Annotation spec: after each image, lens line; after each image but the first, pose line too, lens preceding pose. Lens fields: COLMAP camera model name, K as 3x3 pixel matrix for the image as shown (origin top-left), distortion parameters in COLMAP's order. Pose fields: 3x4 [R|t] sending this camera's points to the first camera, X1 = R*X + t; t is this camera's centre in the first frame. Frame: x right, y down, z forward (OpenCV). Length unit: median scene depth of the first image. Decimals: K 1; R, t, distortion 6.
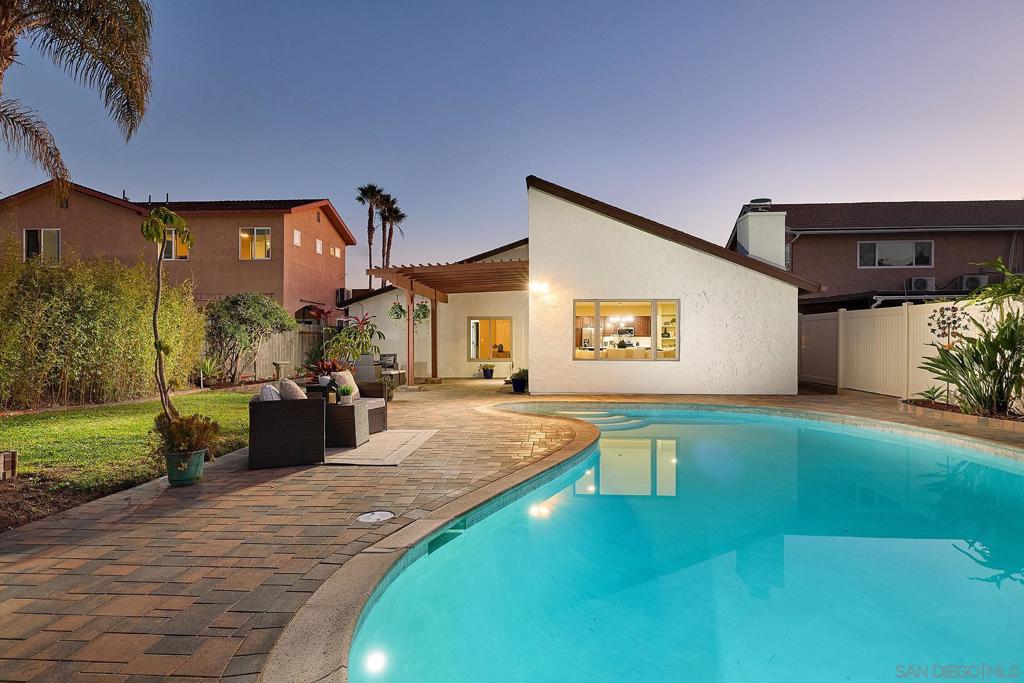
lens RADIAL K [[569.3, 0, 518.2], [0, 569.3, 341.1], [0, 0, 1]] dist [-0.015987, 0.003322]
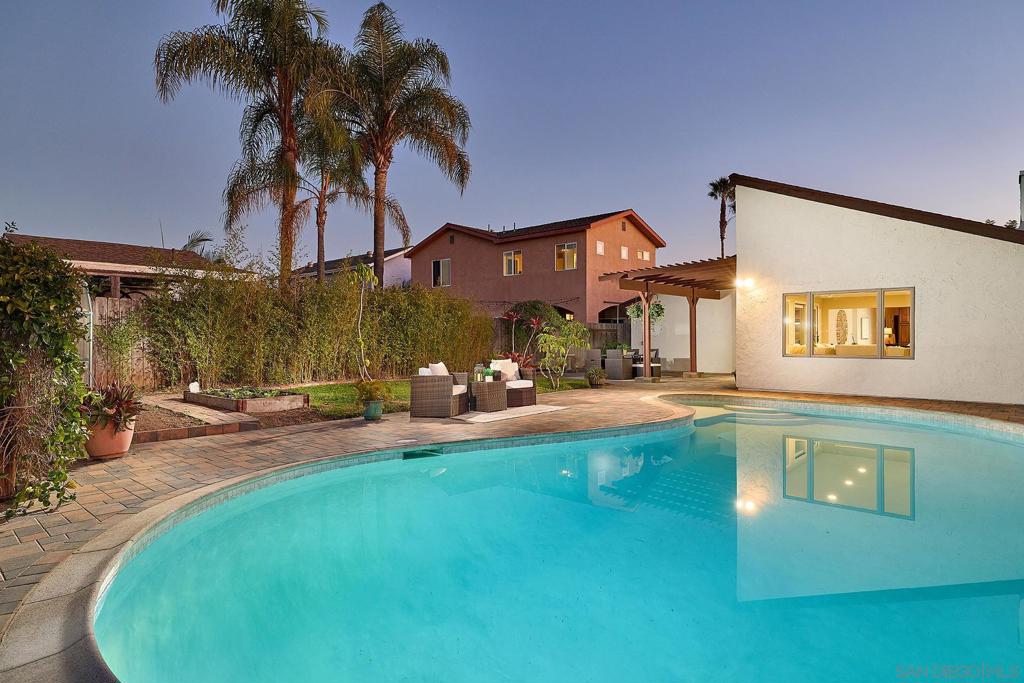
lens RADIAL K [[569.3, 0, 504.3], [0, 569.3, 337.3], [0, 0, 1]] dist [-0.015987, 0.003322]
pose [[0.783037, -0.003907, -0.621963, 0.186569], [0.004507, 0.999990, -0.000607, -0.000488], [0.621959, -0.002328, 0.783047, -0.029610]]
